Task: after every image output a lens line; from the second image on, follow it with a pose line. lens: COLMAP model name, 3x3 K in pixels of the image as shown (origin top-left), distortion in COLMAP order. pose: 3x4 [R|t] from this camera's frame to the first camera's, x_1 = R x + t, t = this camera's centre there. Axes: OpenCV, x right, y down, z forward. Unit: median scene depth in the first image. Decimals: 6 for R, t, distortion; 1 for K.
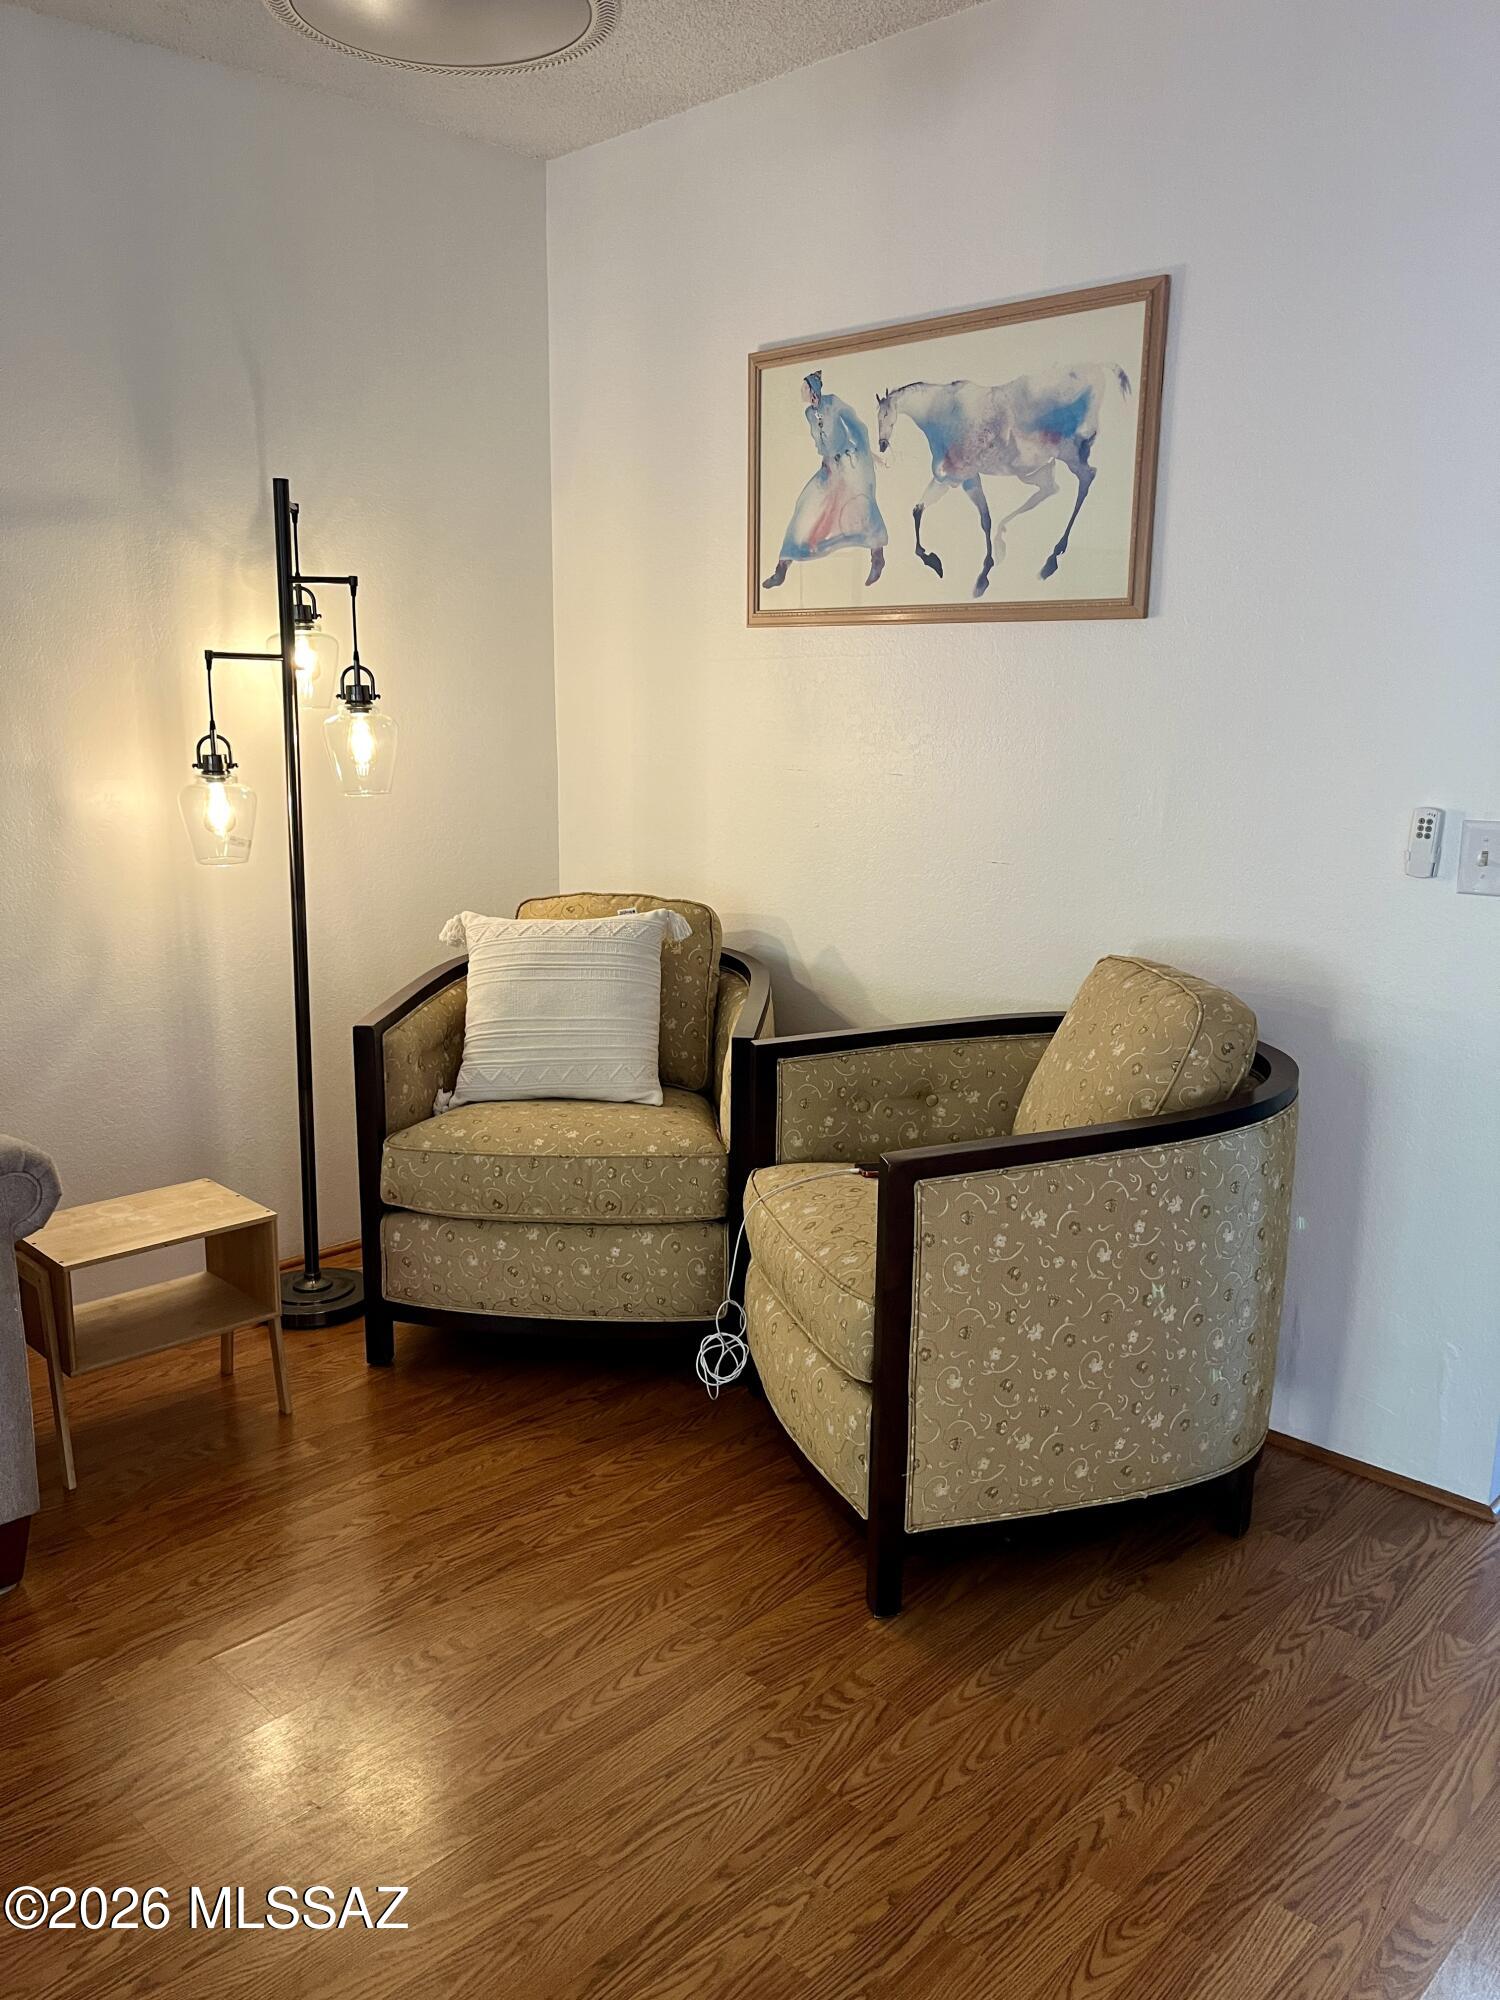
lens RADIAL K [[1511.7, 0, 749.0], [0, 1511.7, 1011.3], [0, 0, 1]] dist [0.045052, -0.025106]
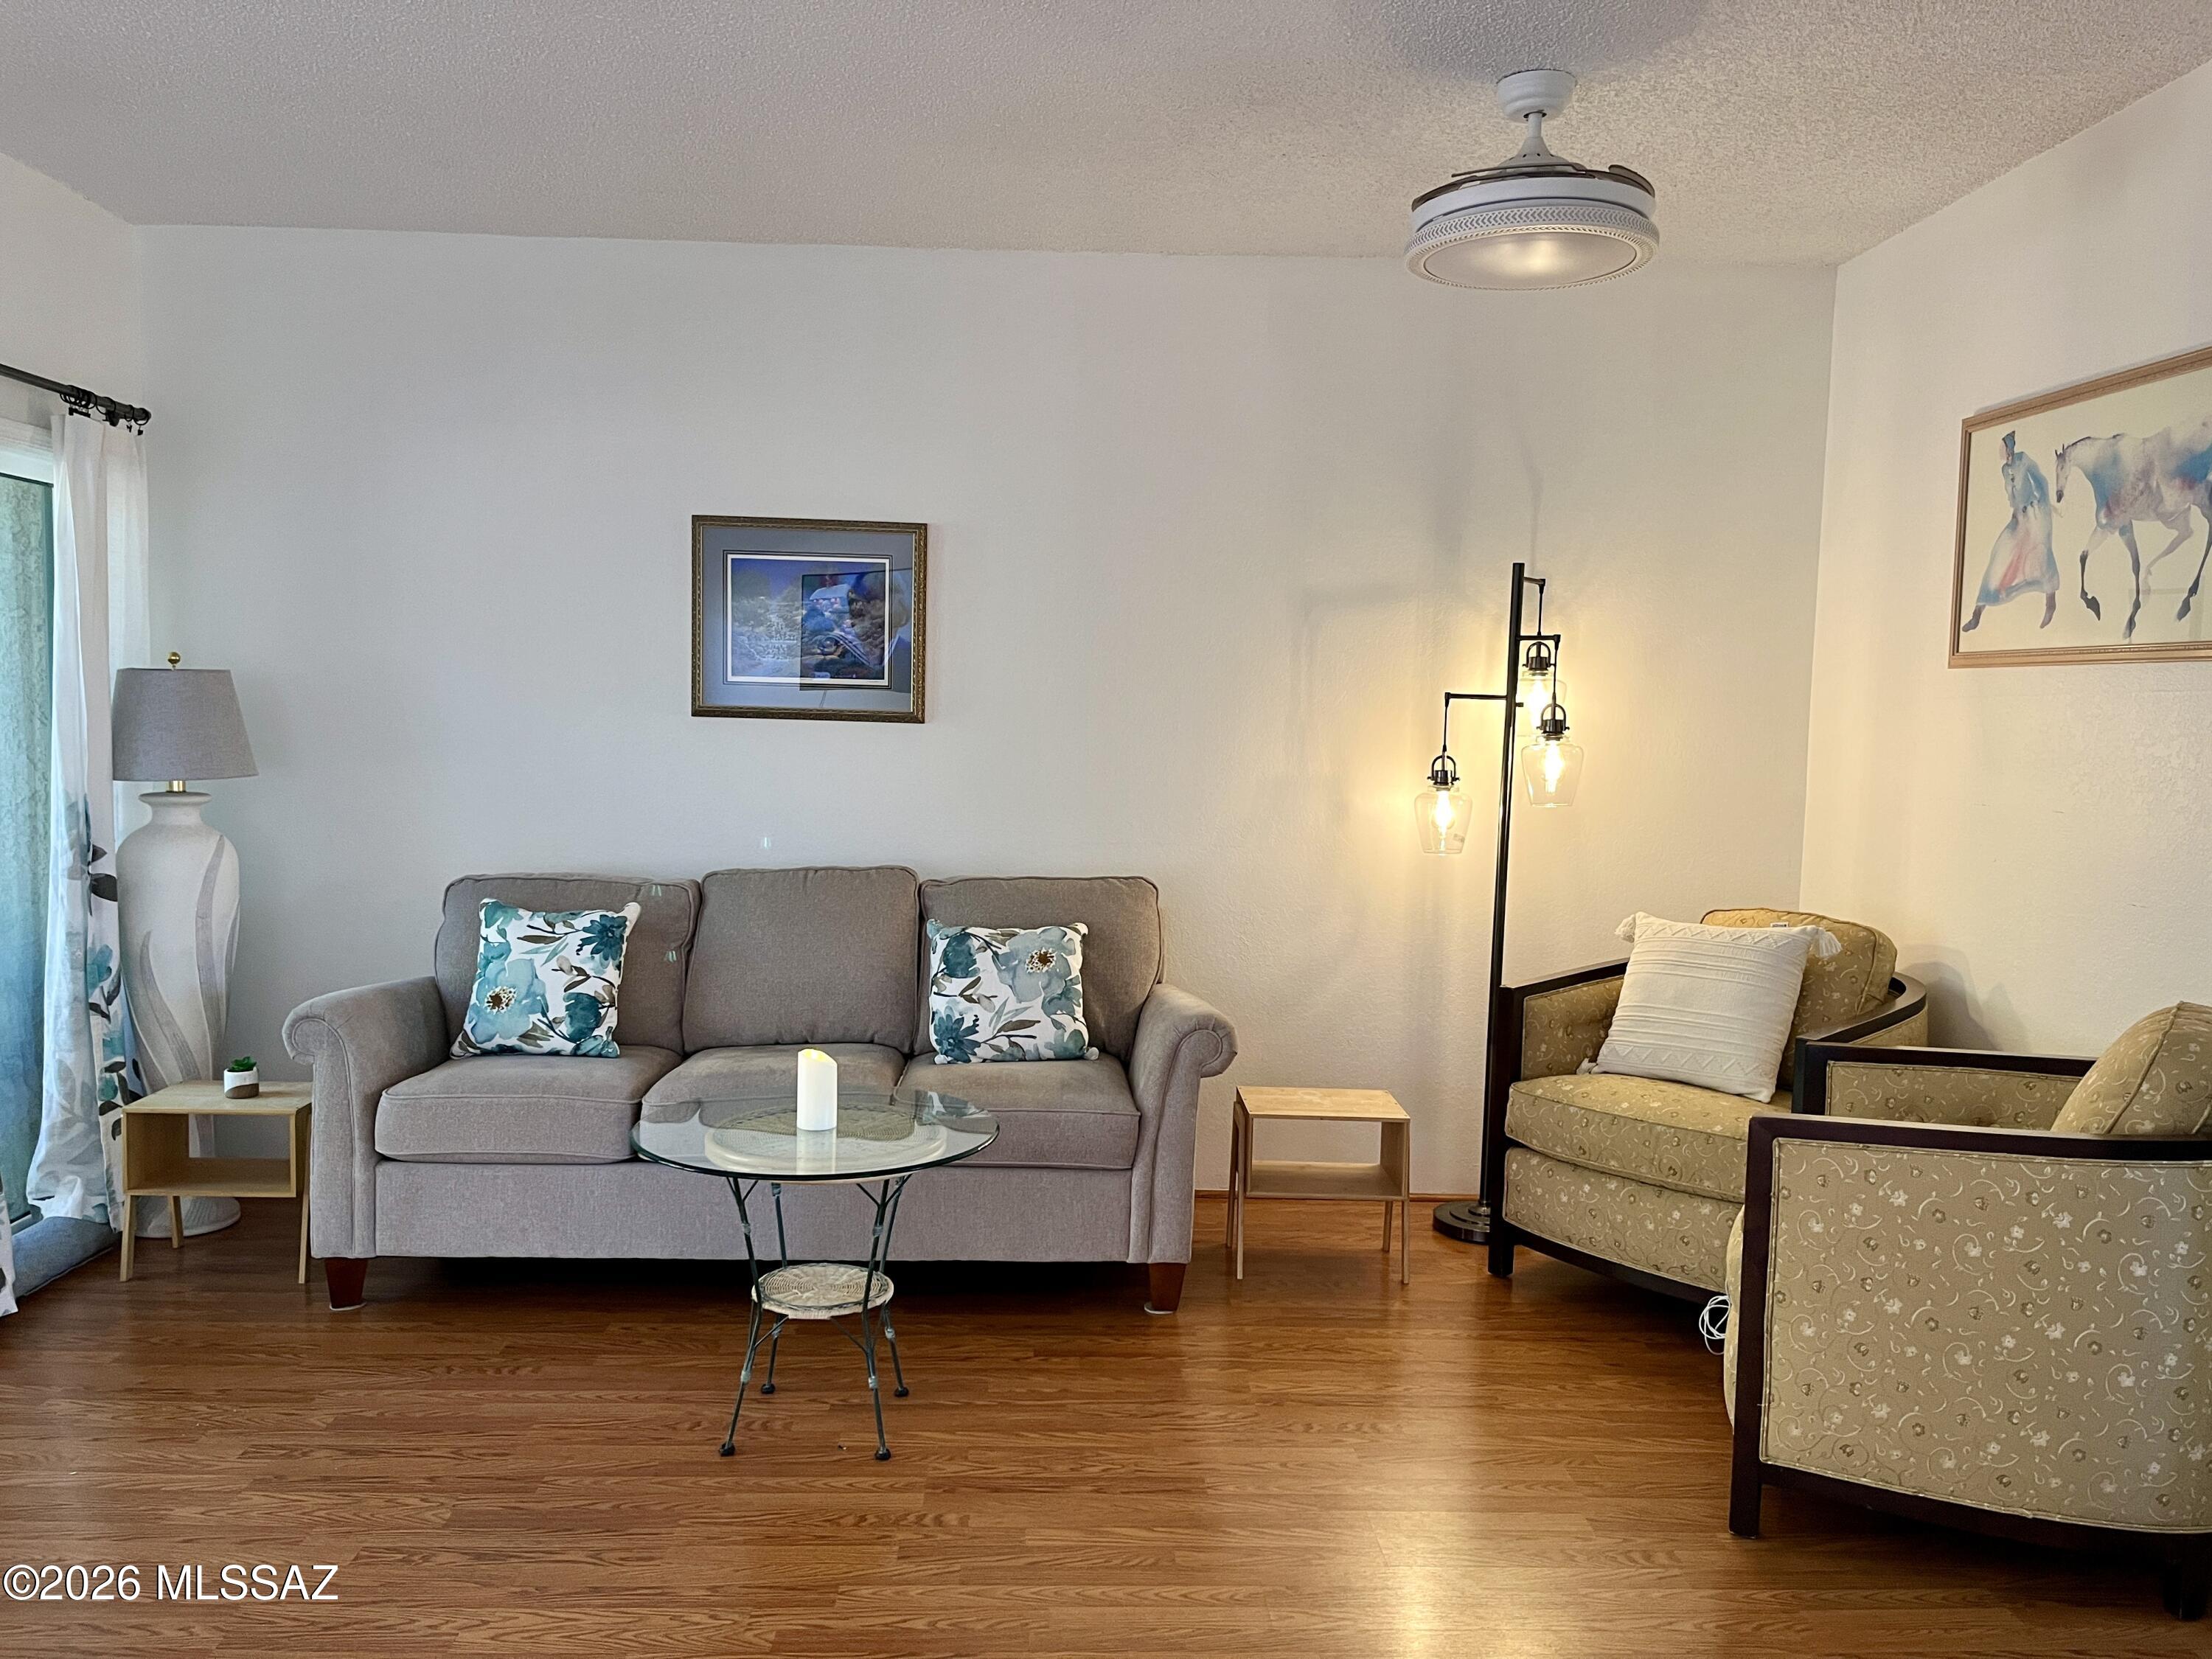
lens RADIAL K [[1672.0, 0, 1102.9], [0, 1672.0, 824.5], [0, 0, 1]] dist [0.045052, -0.025106]
pose [[0.723446, 0.055185, -0.688172, 0.426743], [-0.158522, 0.983445, -0.087784, 0.049386], [0.671935, 0.172597, 0.720218, -0.223284]]
